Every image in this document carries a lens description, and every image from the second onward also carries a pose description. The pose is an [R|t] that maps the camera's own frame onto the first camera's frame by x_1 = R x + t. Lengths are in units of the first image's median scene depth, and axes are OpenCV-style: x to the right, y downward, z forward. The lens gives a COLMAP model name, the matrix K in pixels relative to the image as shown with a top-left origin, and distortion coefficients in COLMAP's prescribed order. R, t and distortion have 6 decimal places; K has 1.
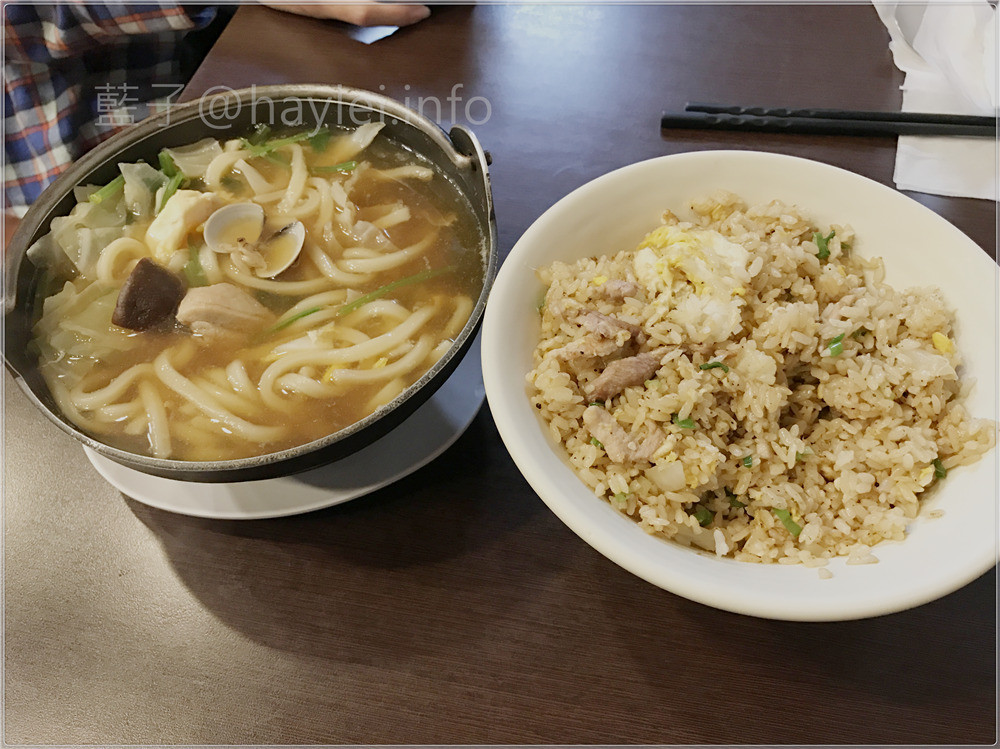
lens RADIAL K [[811.7, 0, 500.0], [0, 811.7, 374.5], [0, 0, 1]] dist [0.053005, -0.095951]
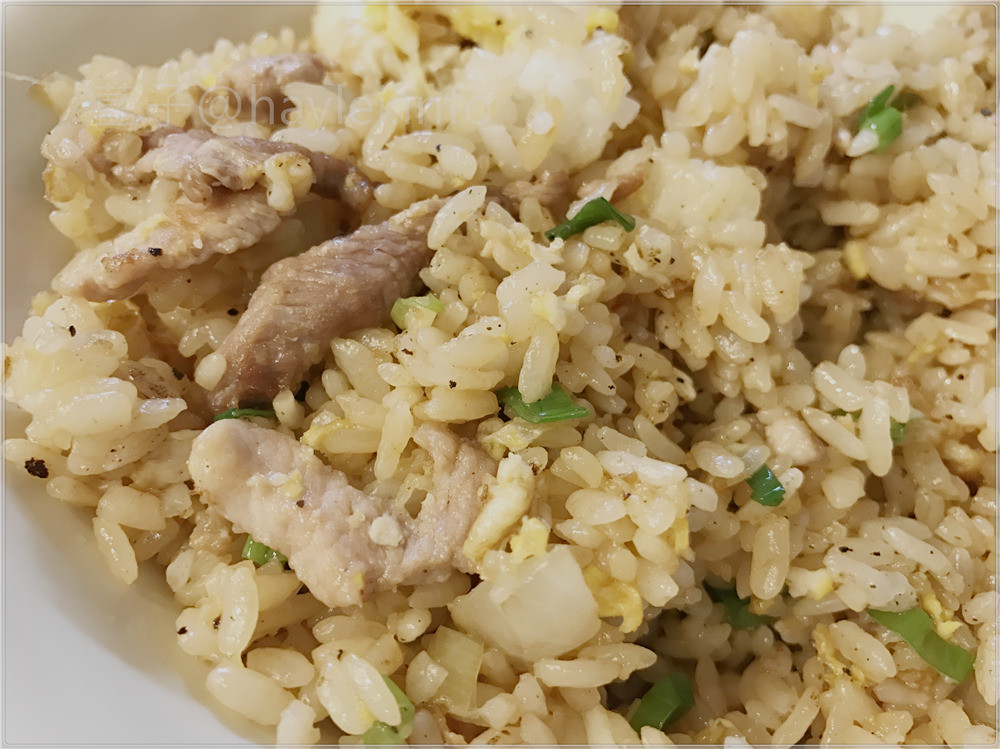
lens RADIAL K [[811.7, 0, 500.0], [0, 811.7, 374.5], [0, 0, 1]] dist [0.053005, -0.095951]
pose [[0.953918, -0.208373, 0.215921, 0.146301], [0.222313, 0.974064, -0.042140, 0.054838], [-0.201540, 0.088200, 0.975501, 0.696085]]
